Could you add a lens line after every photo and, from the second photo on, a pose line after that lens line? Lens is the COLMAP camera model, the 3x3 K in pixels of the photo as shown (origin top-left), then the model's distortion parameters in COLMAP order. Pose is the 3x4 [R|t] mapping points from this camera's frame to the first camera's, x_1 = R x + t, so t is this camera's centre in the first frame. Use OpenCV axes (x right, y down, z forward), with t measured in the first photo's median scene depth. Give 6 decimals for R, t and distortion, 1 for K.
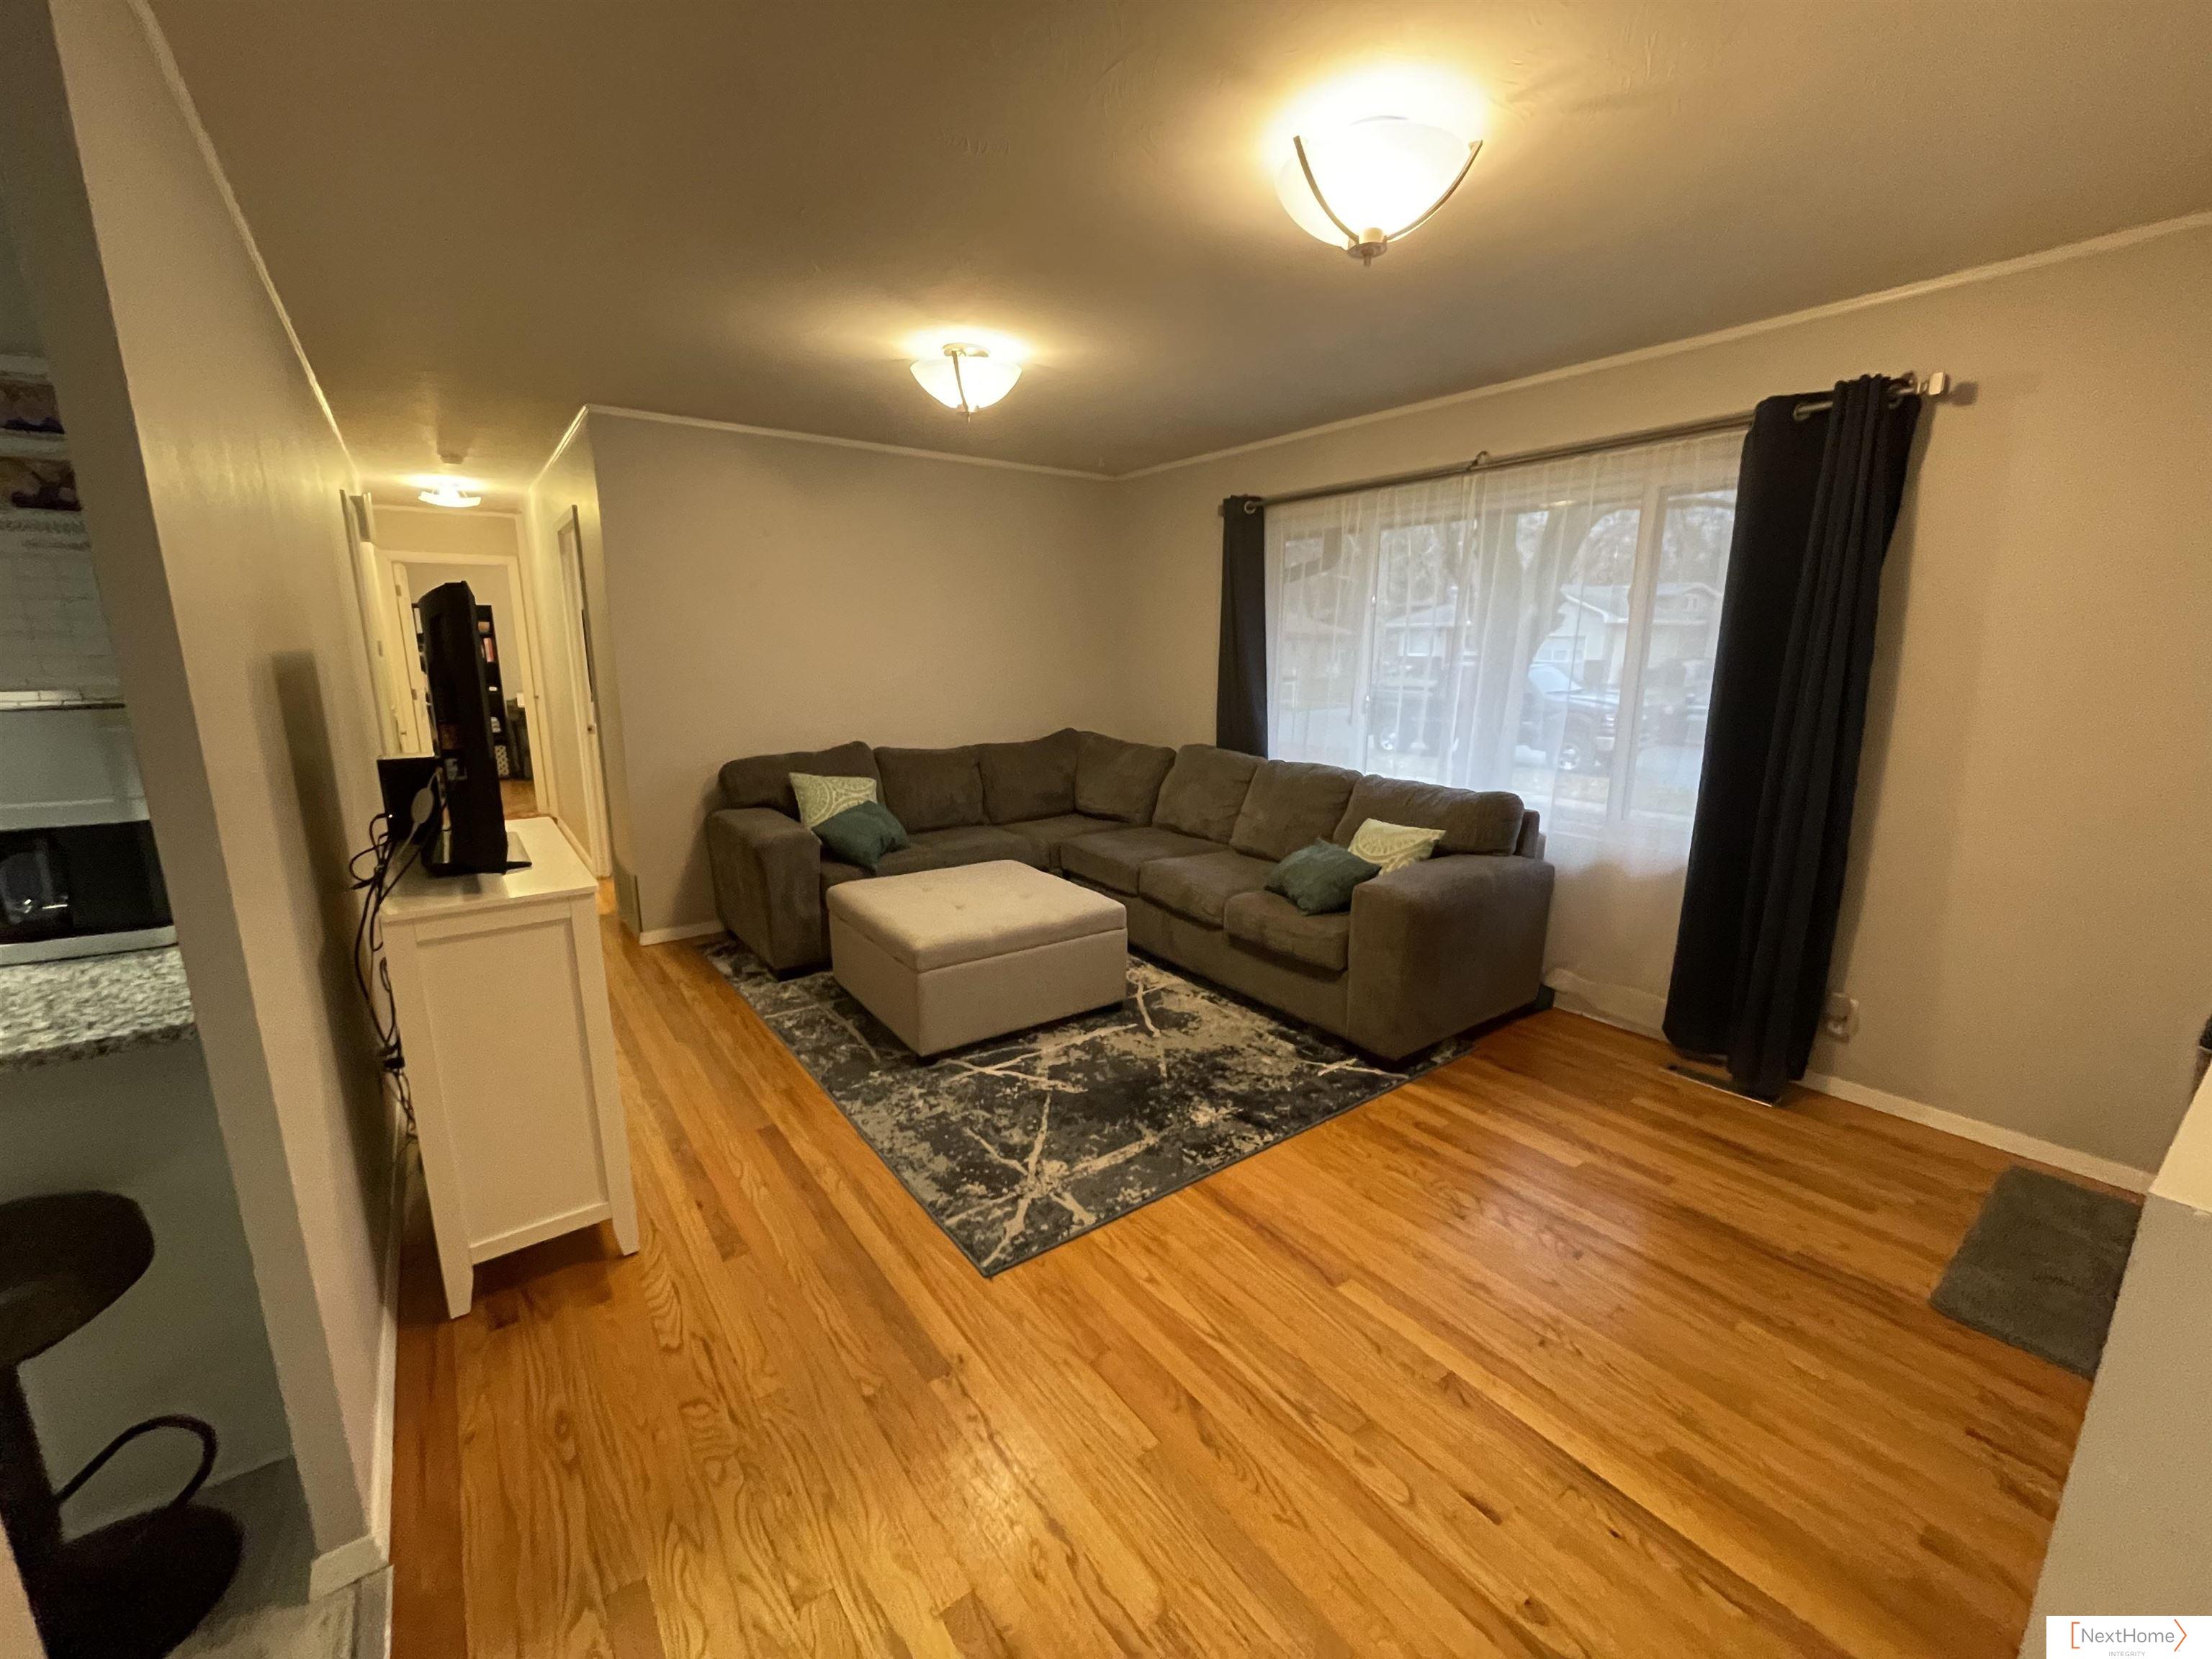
lens RADIAL K [[897.7, 0, 1114.3], [0, 897.7, 834.1], [0, 0, 1]] dist [-0.003915, 0.000380]
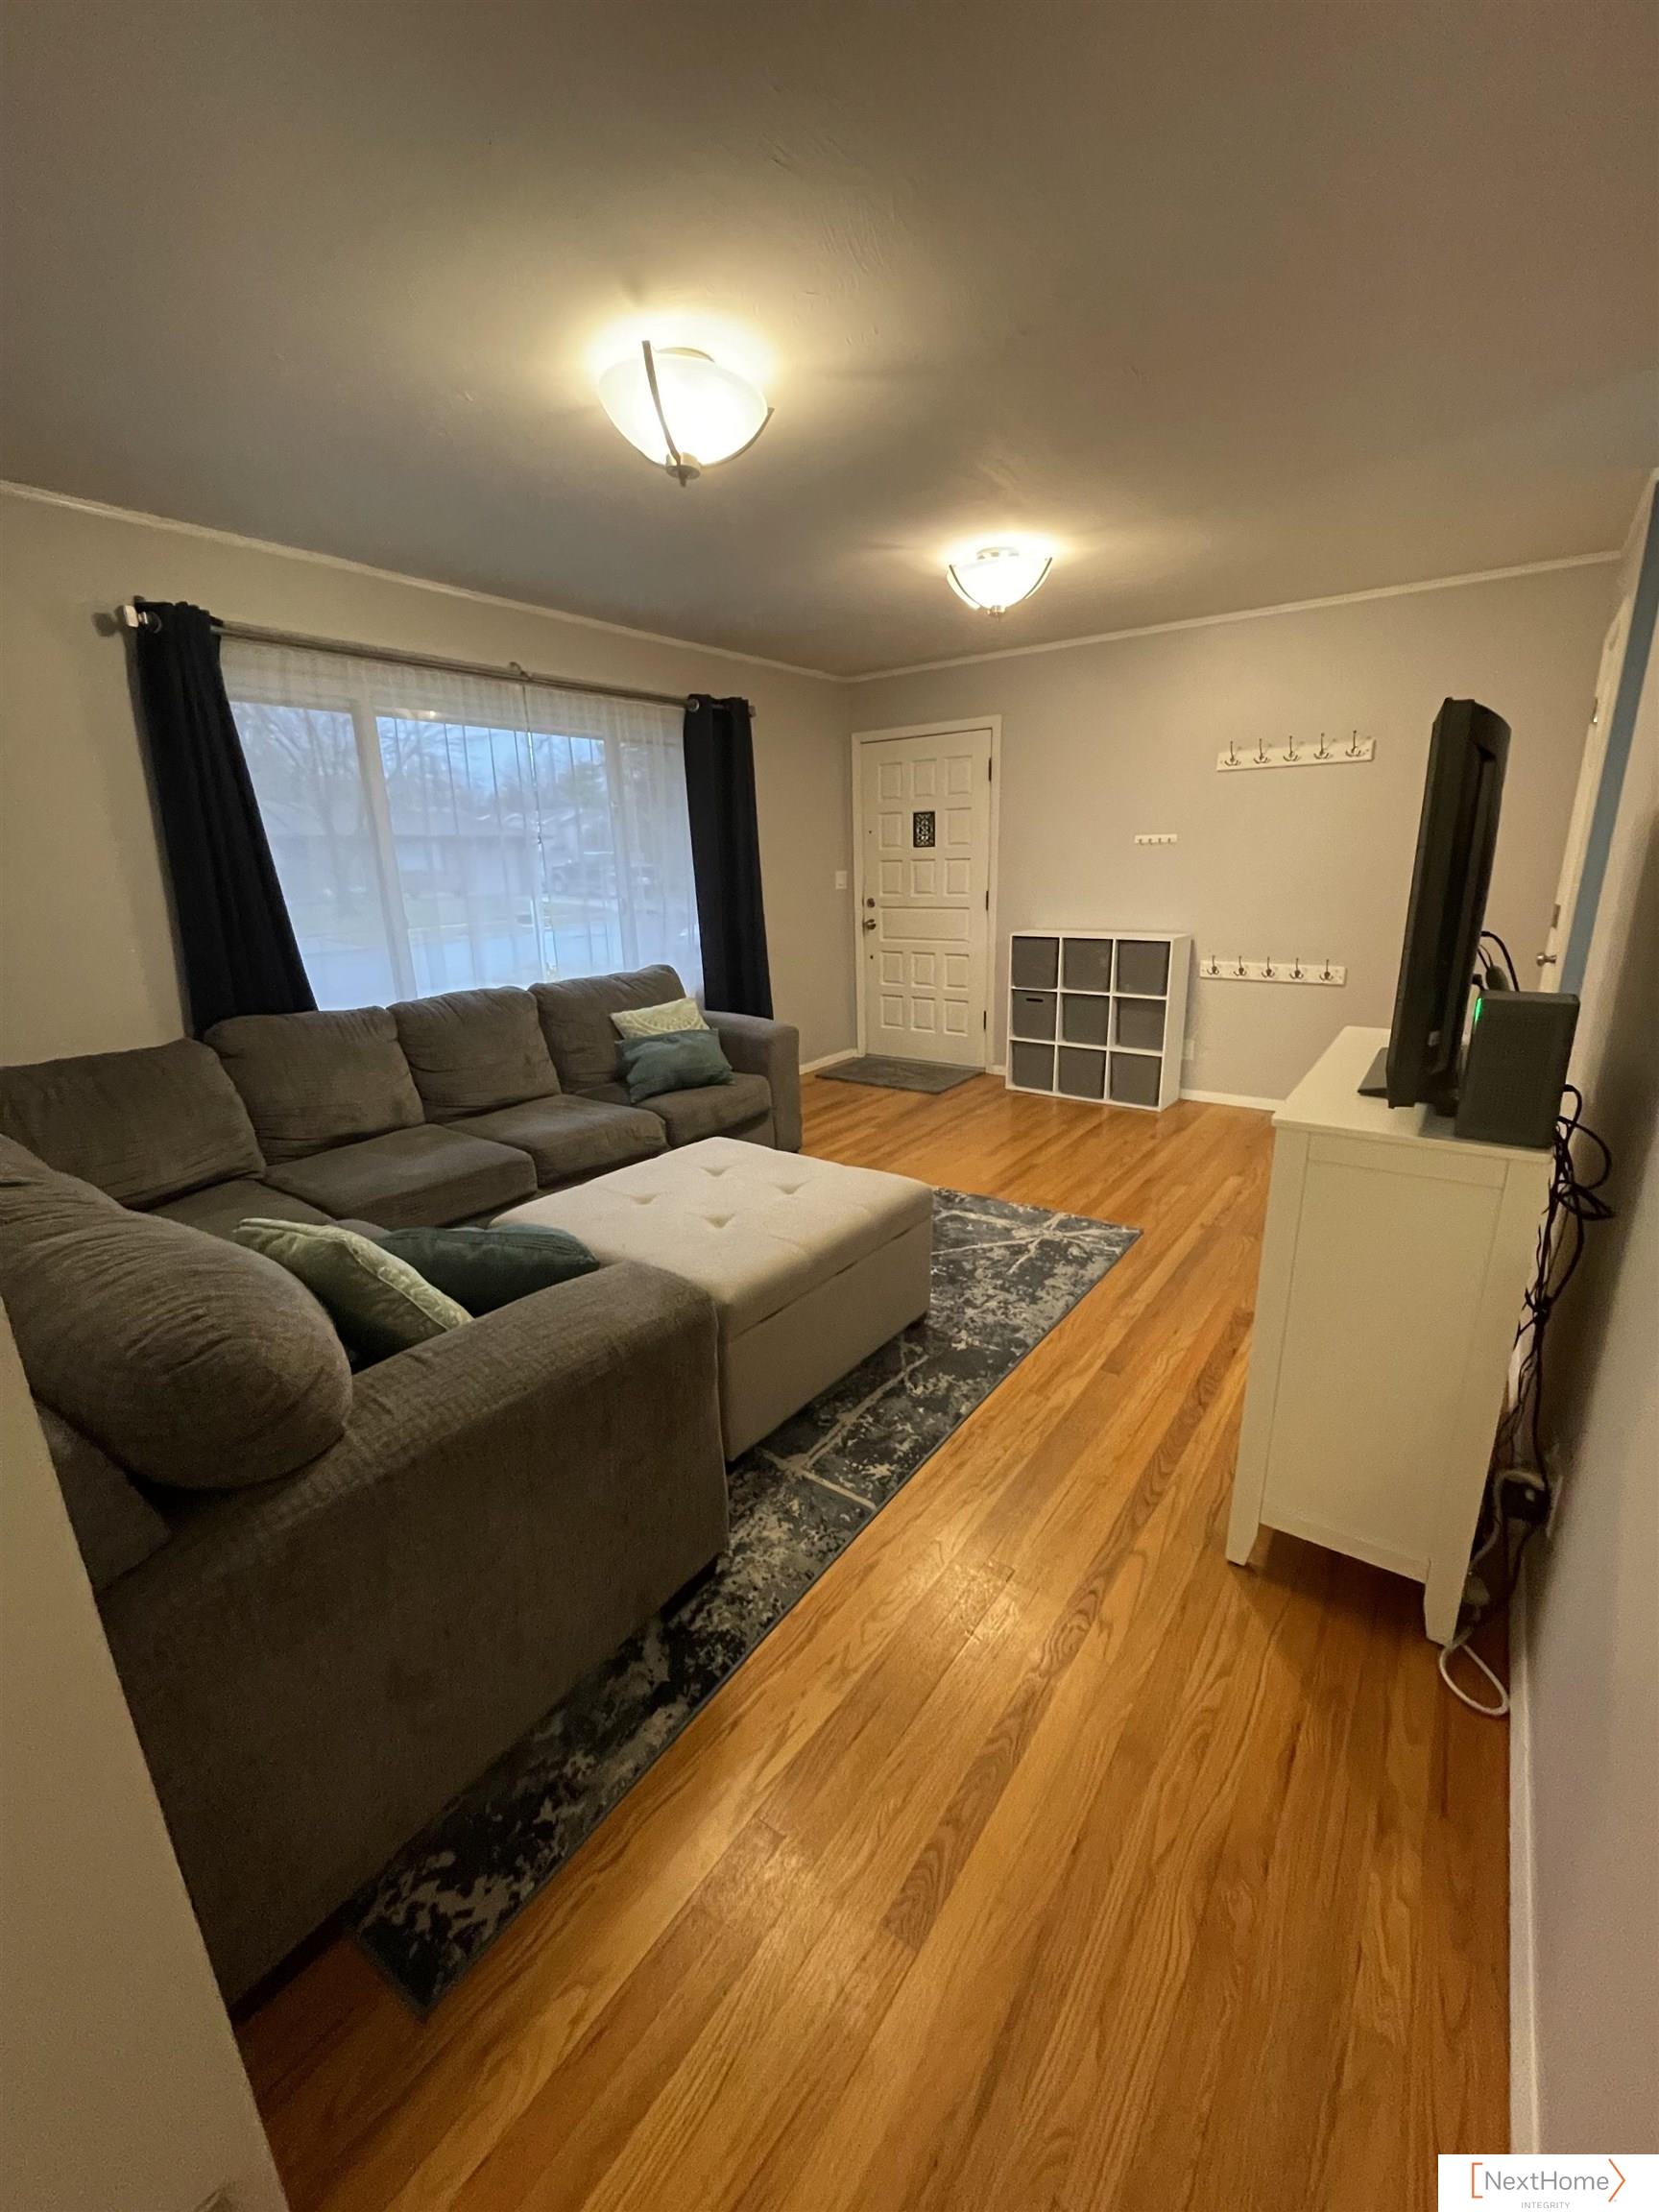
lens RADIAL K [[897.7, 0, 837.0], [0, 897.7, 1101.0], [0, 0, 1]] dist [-0.003915, 0.000380]
pose [[-0.305356, -0.243949, 0.920460, -0.947928], [0.218316, 0.922946, 0.317032, -0.236452], [-0.926874, 0.297759, -0.228569, 1.227328]]
